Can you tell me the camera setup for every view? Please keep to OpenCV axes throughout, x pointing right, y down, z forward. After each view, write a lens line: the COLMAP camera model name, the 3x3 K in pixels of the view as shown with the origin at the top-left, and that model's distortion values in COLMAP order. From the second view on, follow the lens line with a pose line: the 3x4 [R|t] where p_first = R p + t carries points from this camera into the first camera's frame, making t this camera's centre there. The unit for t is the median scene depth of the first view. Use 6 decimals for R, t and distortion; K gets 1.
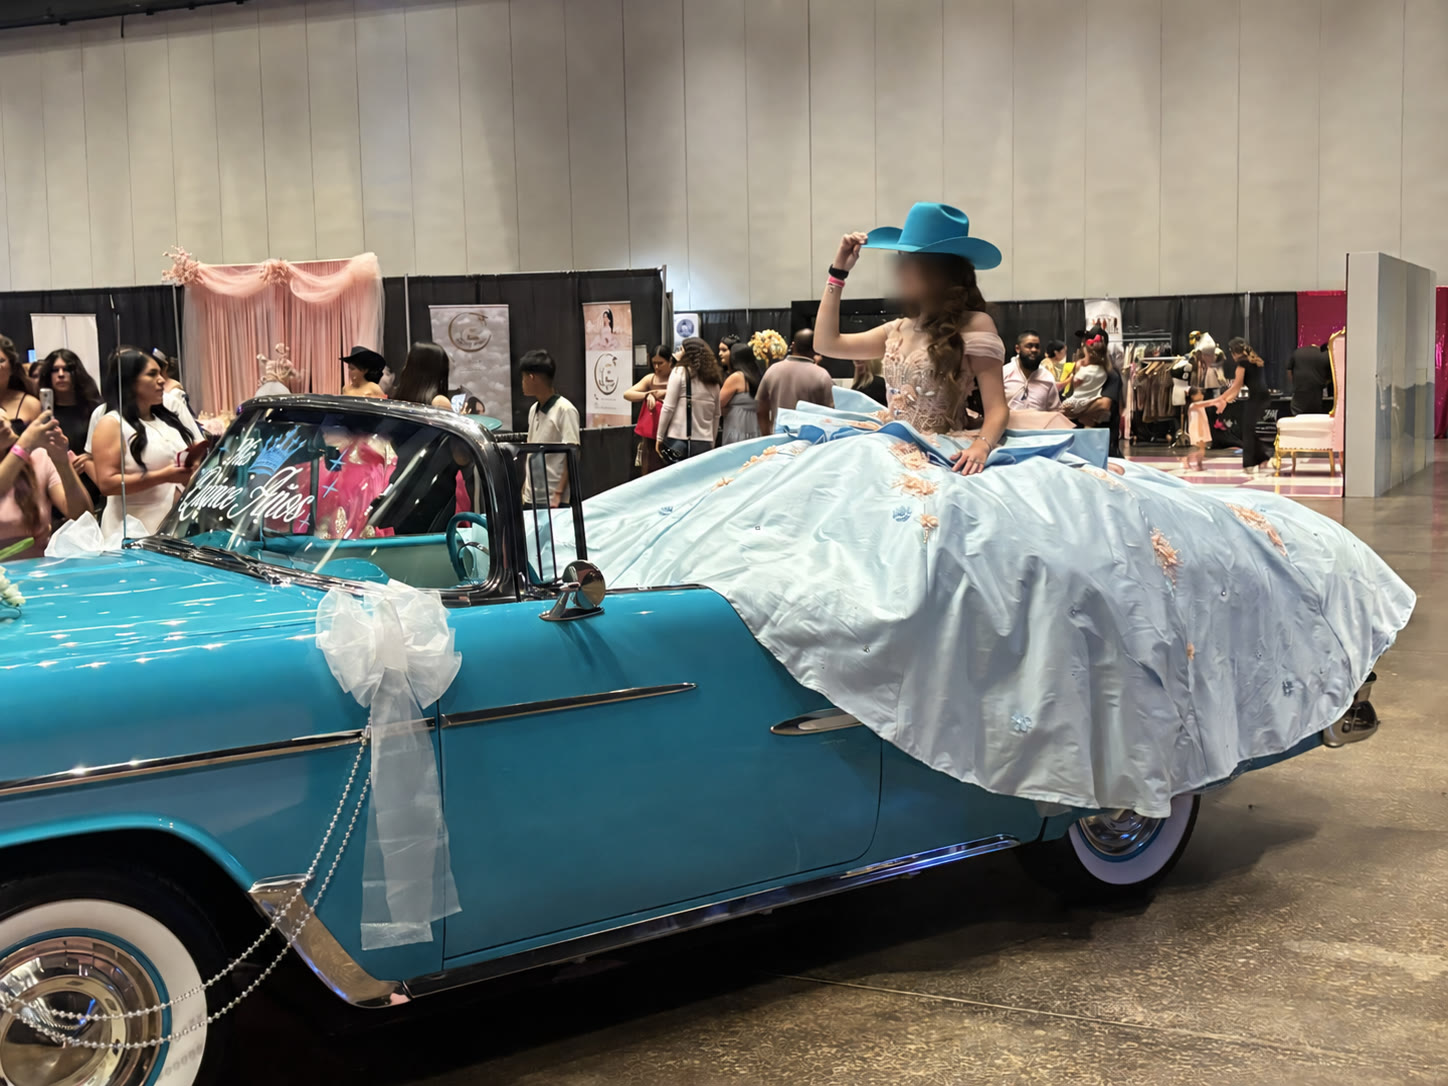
lens RADIAL K [[1986.8, 0, 724.0], [0, 1986.8, 543.0], [0, 0, 1]] dist [0.472565, -2.881689]
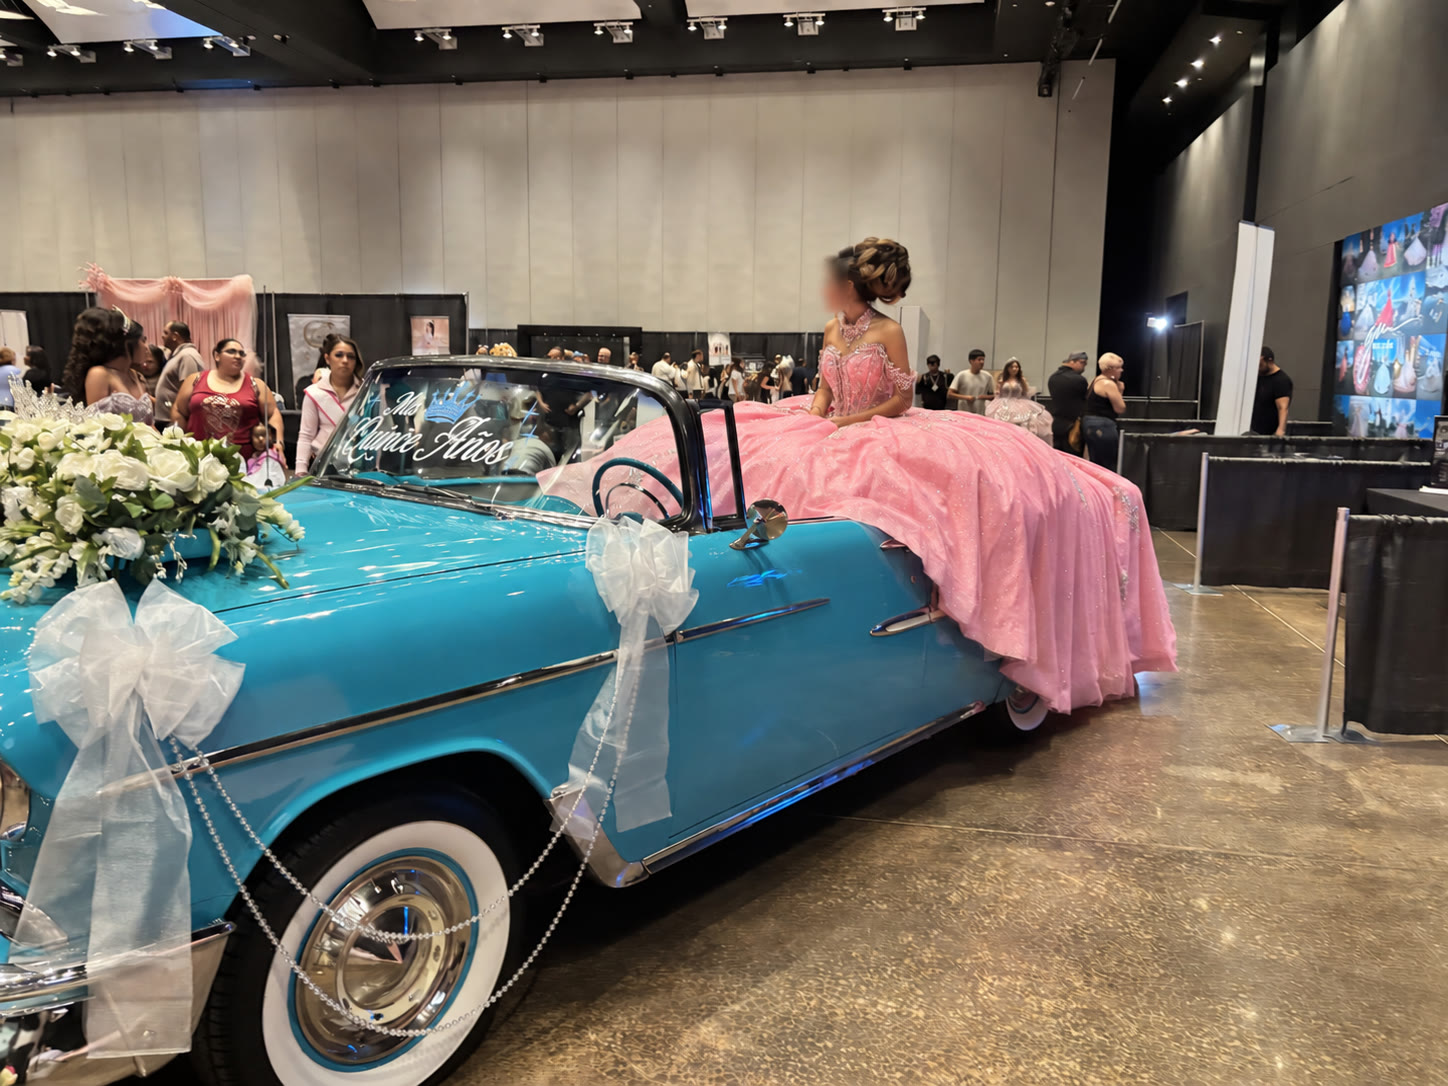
lens RADIAL K [[1220.1, 0, 724.0], [0, 1220.1, 543.0], [0, 0, 1]] dist [0.011908, 0.012412]
pose [[0.962547, -0.006033, 0.271046, -0.088074], [-0.006445, 0.998961, 0.045125, 0.000641], [-0.271037, -0.045182, 0.961508, 0.092621]]
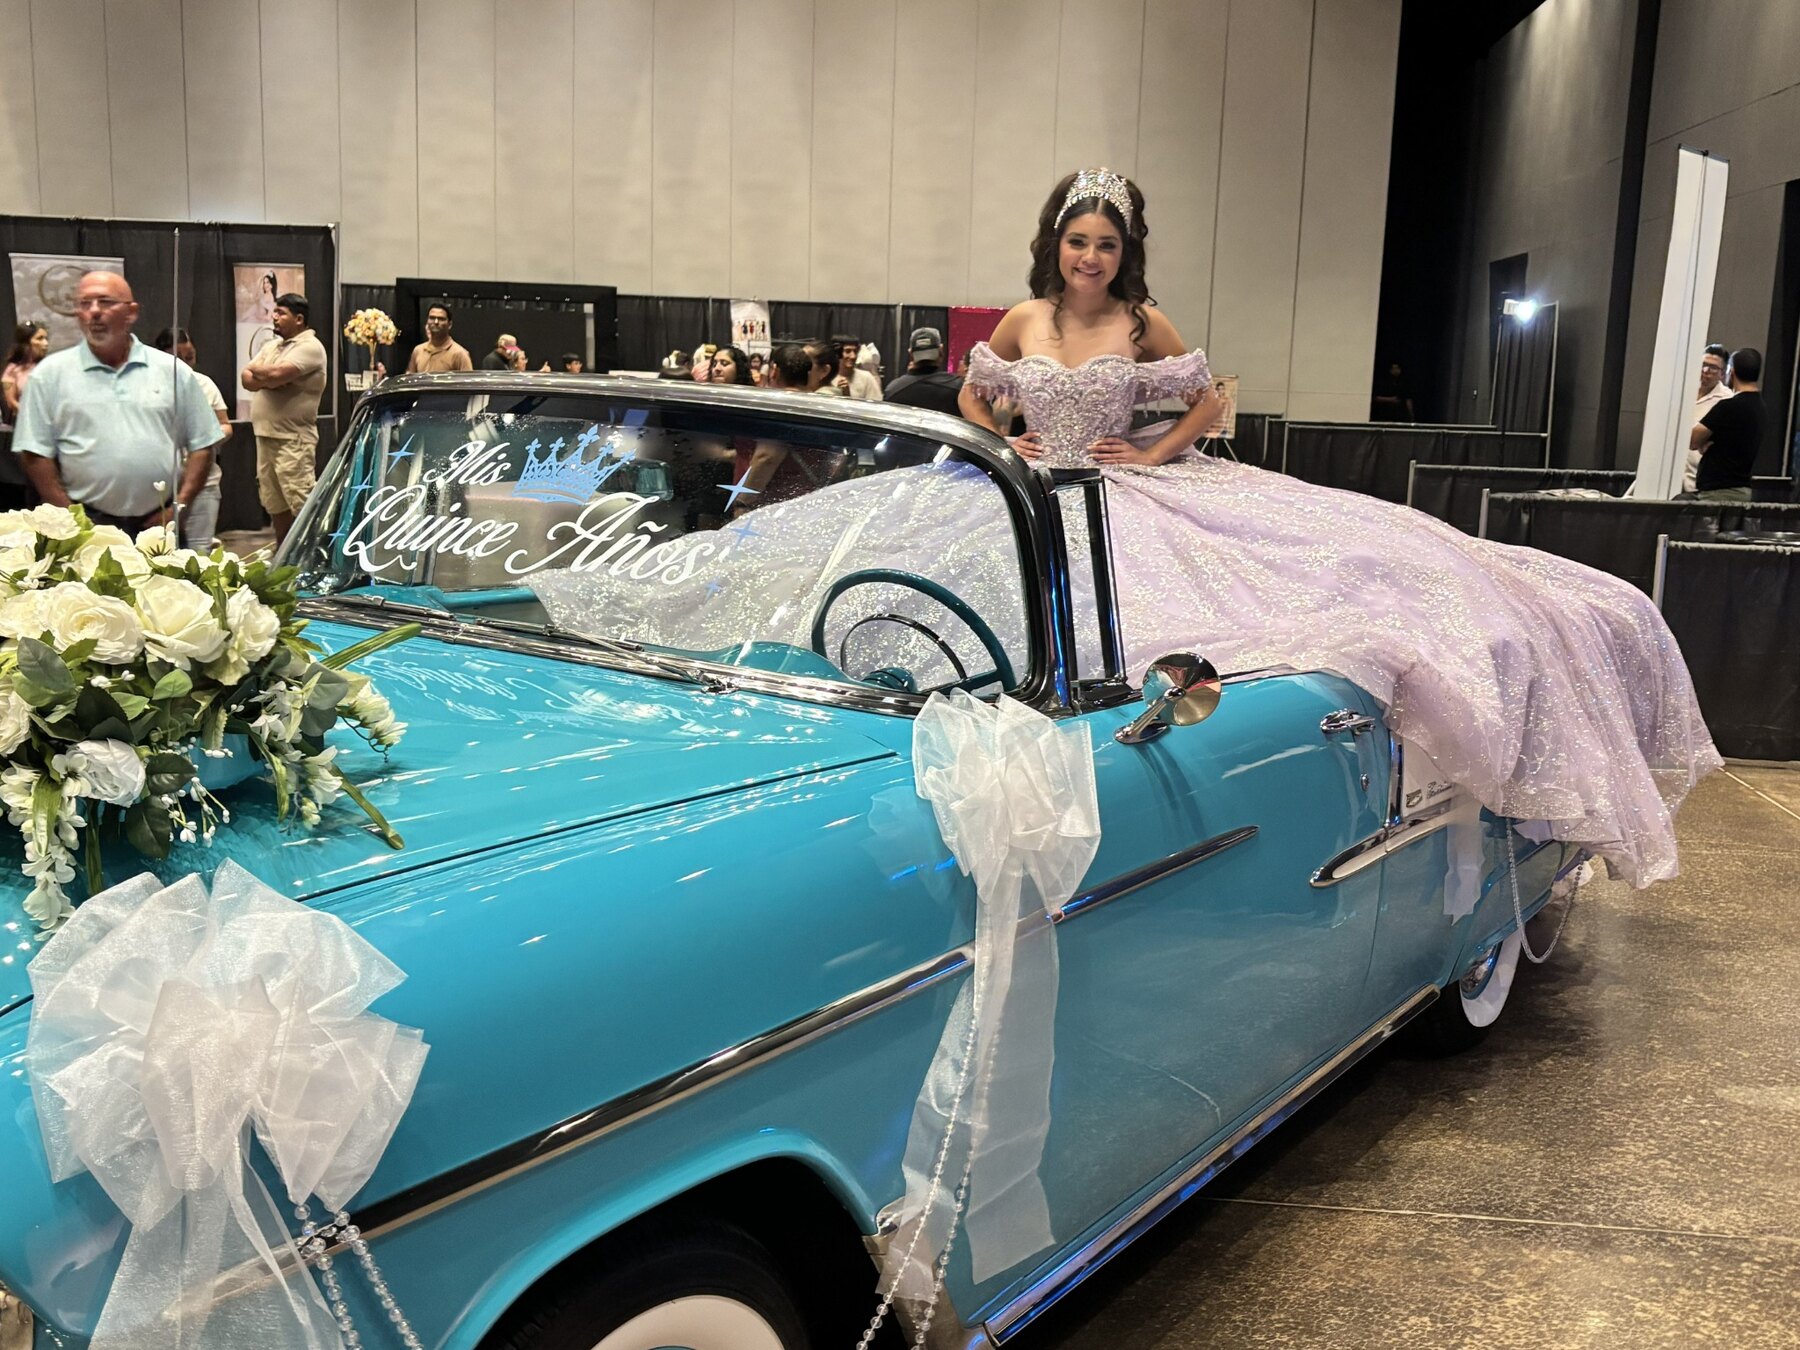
lens RADIAL K [[2049.5, 0, 933.9], [0, 2049.5, 677.0], [0, 0, 1]] dist [0.007469, -0.008858]
pose [[0.923375, -0.007354, 0.383828, -0.121647], [-0.016023, 0.998207, 0.057671, -0.006300], [-0.383564, -0.059402, 0.921602, 0.124405]]
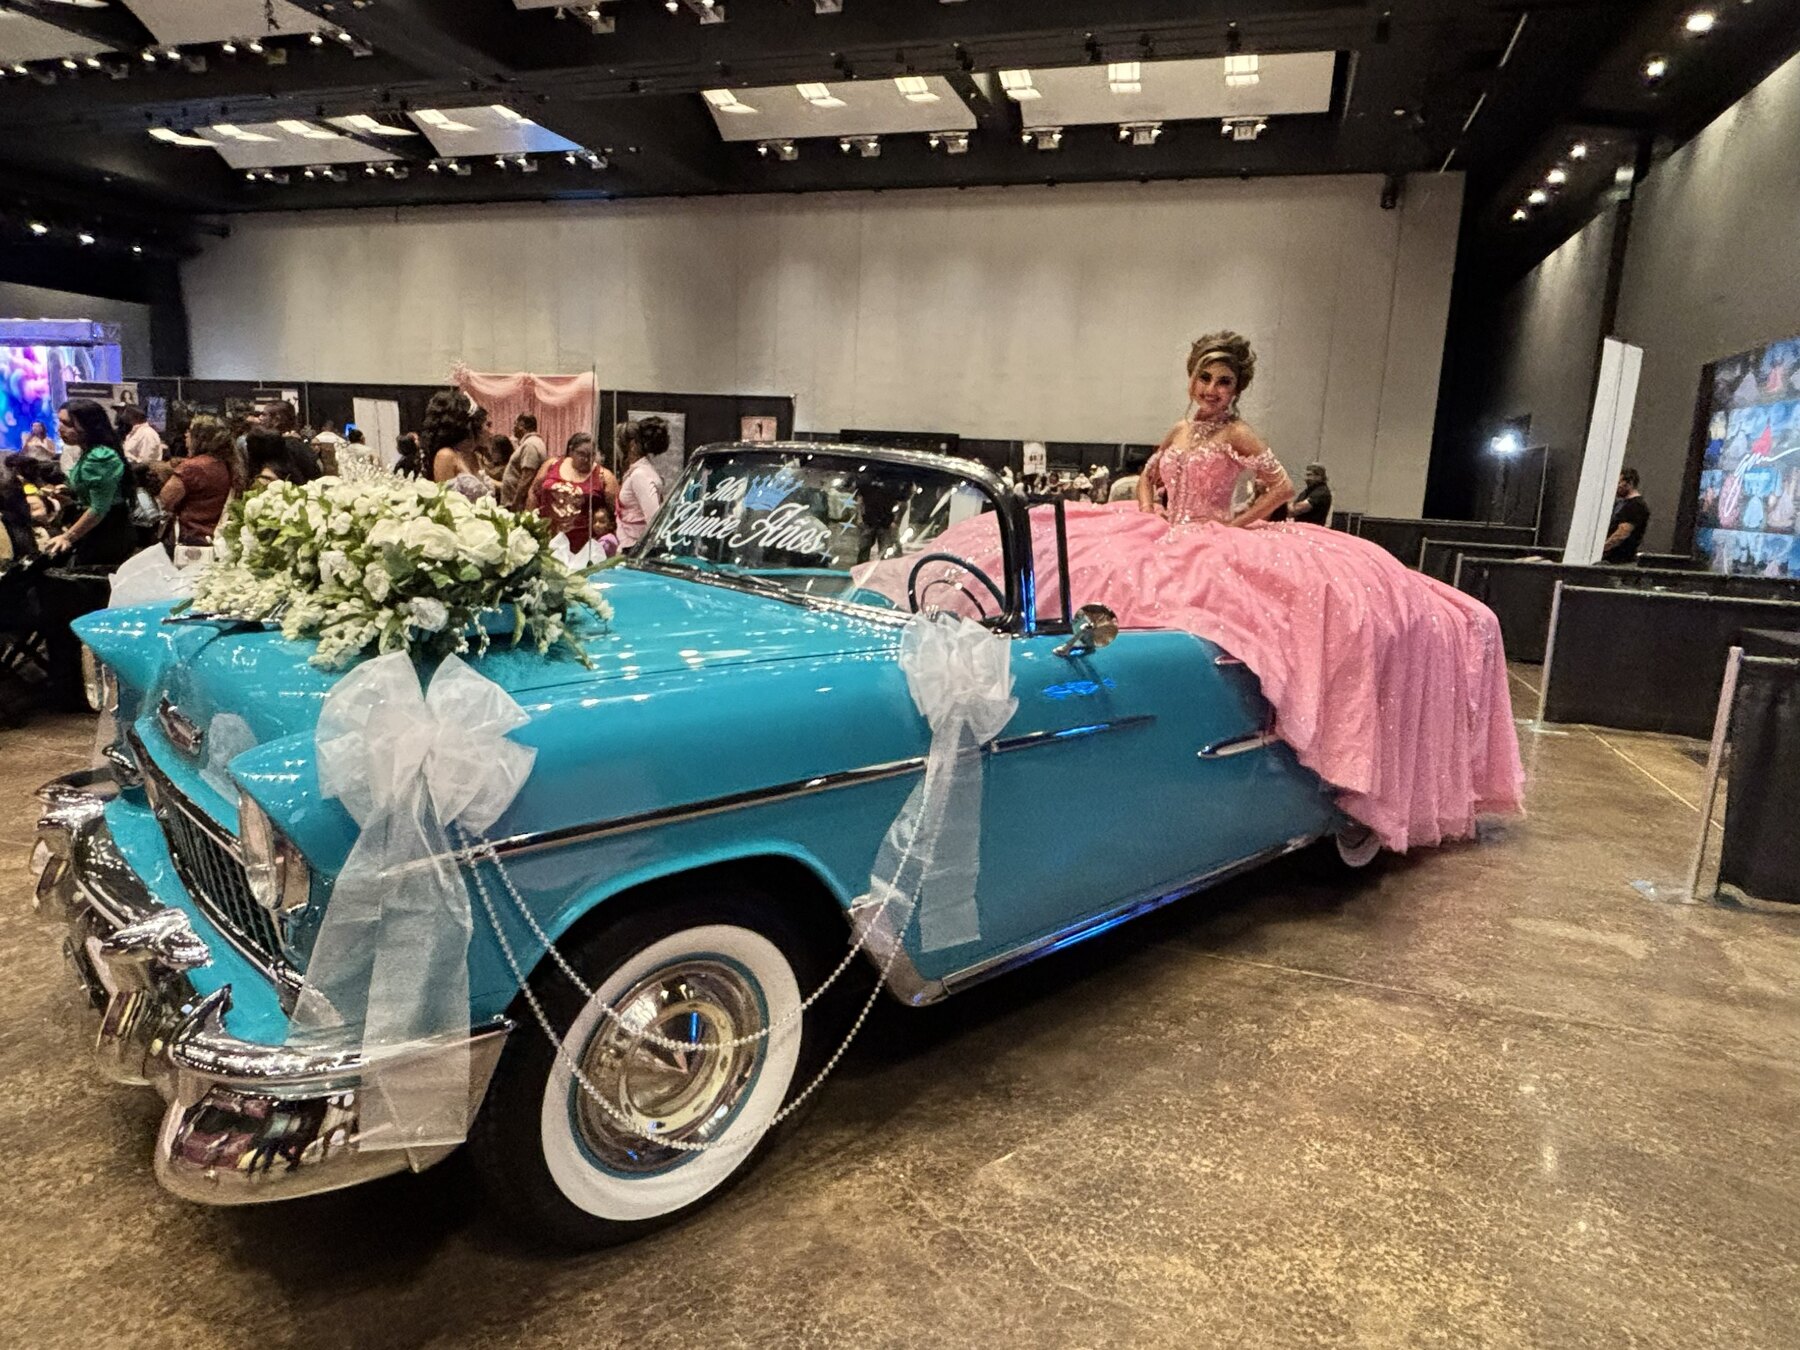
lens RADIAL K [[1159.2, 0, 859.3], [0, 1159.2, 685.4], [0, 0, 1]] dist [0.004148, -0.001535]
pose [[0.989957, 0.042912, 0.134701, -0.085784], [-0.054618, 0.994930, 0.084447, 0.002026], [-0.130394, -0.090956, 0.987281, 0.115490]]
